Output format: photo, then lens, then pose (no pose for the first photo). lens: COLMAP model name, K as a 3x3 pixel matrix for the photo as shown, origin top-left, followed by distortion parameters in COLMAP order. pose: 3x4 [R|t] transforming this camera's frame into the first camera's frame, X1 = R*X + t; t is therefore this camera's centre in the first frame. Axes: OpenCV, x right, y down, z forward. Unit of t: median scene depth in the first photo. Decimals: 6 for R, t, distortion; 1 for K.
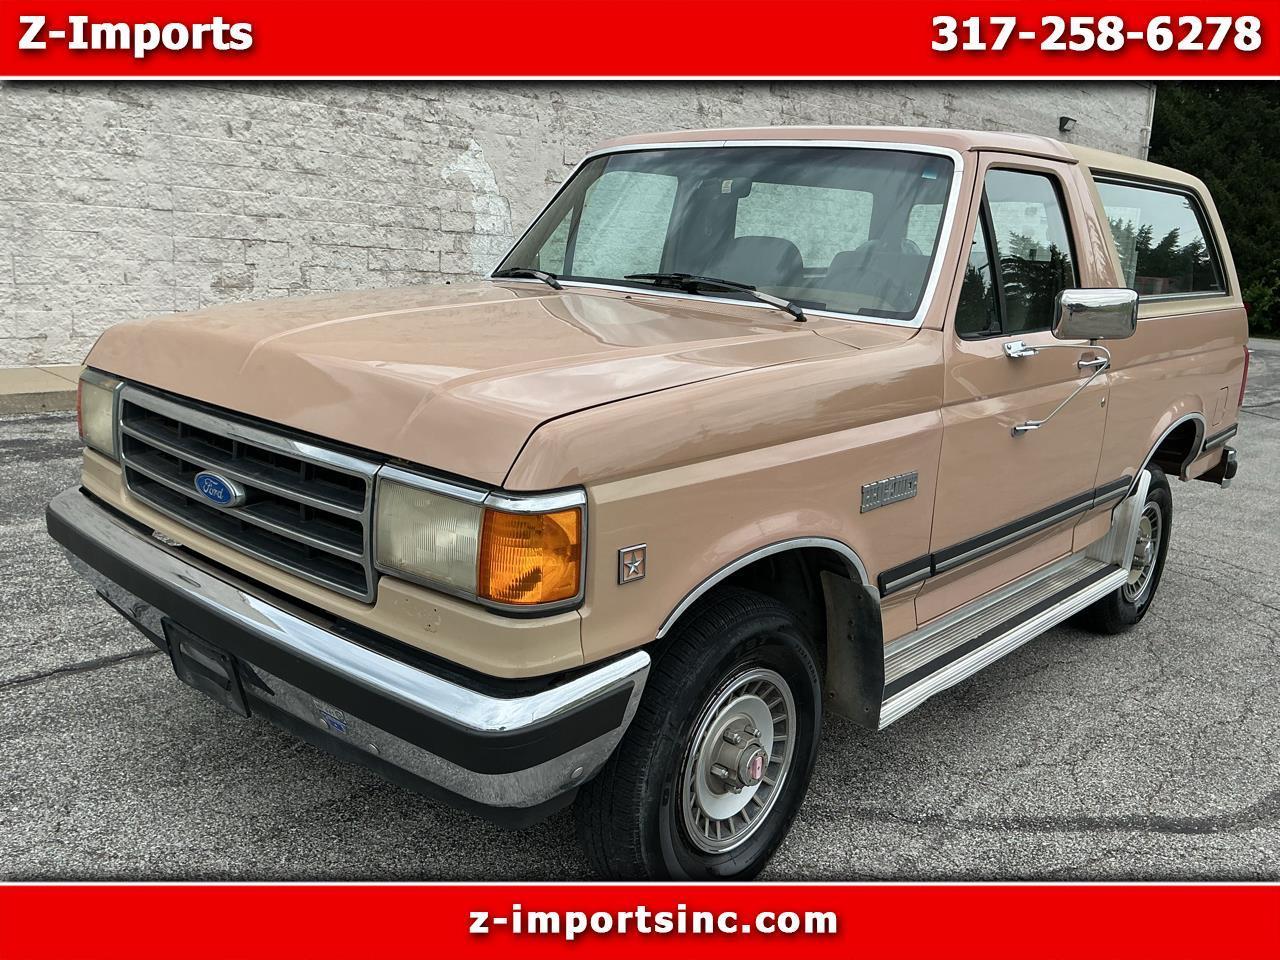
lens RADIAL K [[1072.4, 0, 629.2], [0, 1072.4, 498.2], [0, 0, 1]] dist [0.072083, -0.135361]
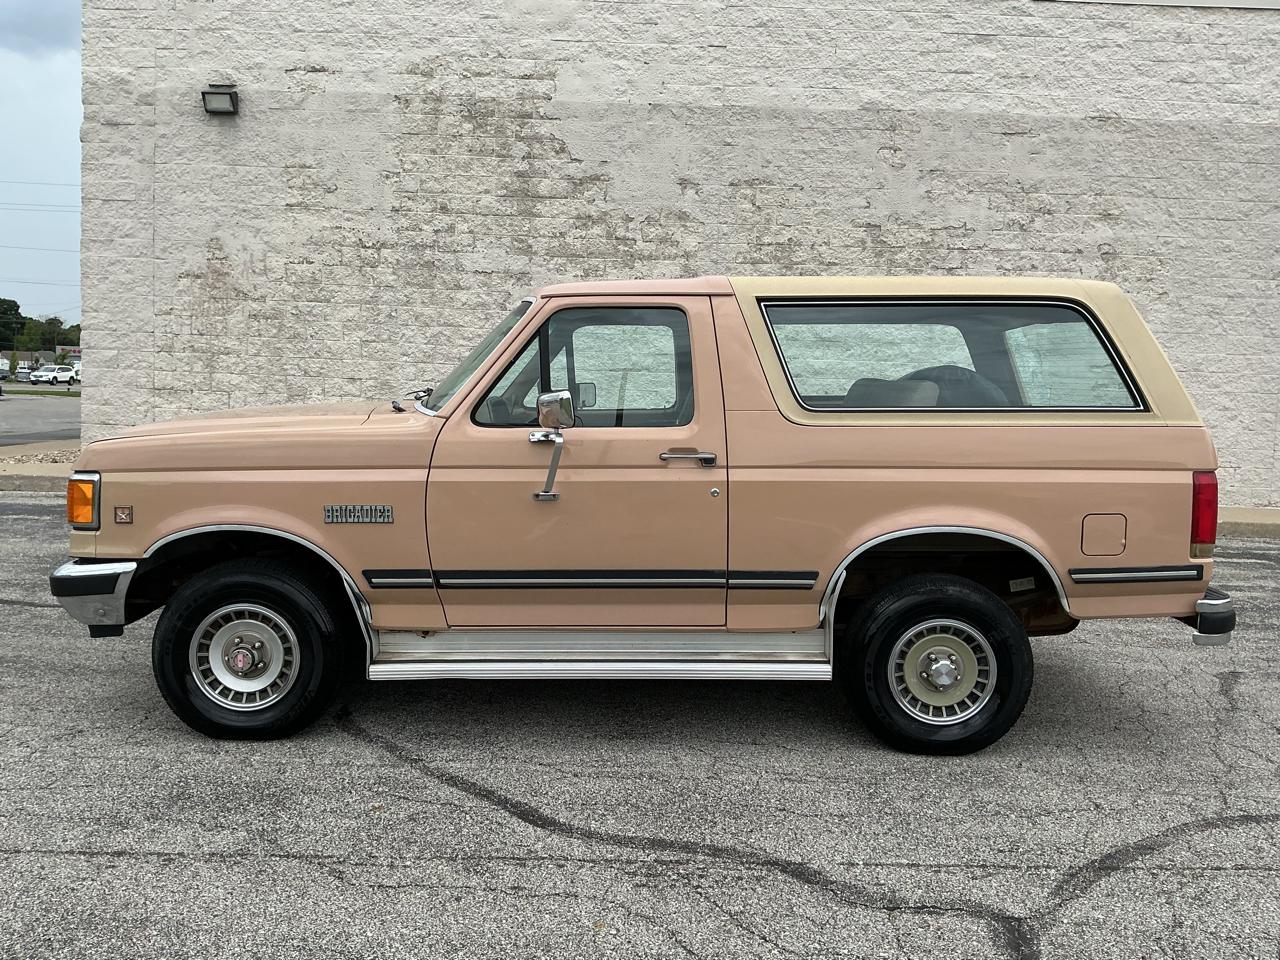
lens RADIAL K [[1072.4, 0, 635.6], [0, 1072.4, 499.9], [0, 0, 1]] dist [0.072083, -0.135361]
pose [[0.679840, 0.047804, -0.731801, 1.437348], [-0.159164, 0.983706, -0.083604, 0.033431], [0.715880, 0.173314, 0.676371, 0.193731]]
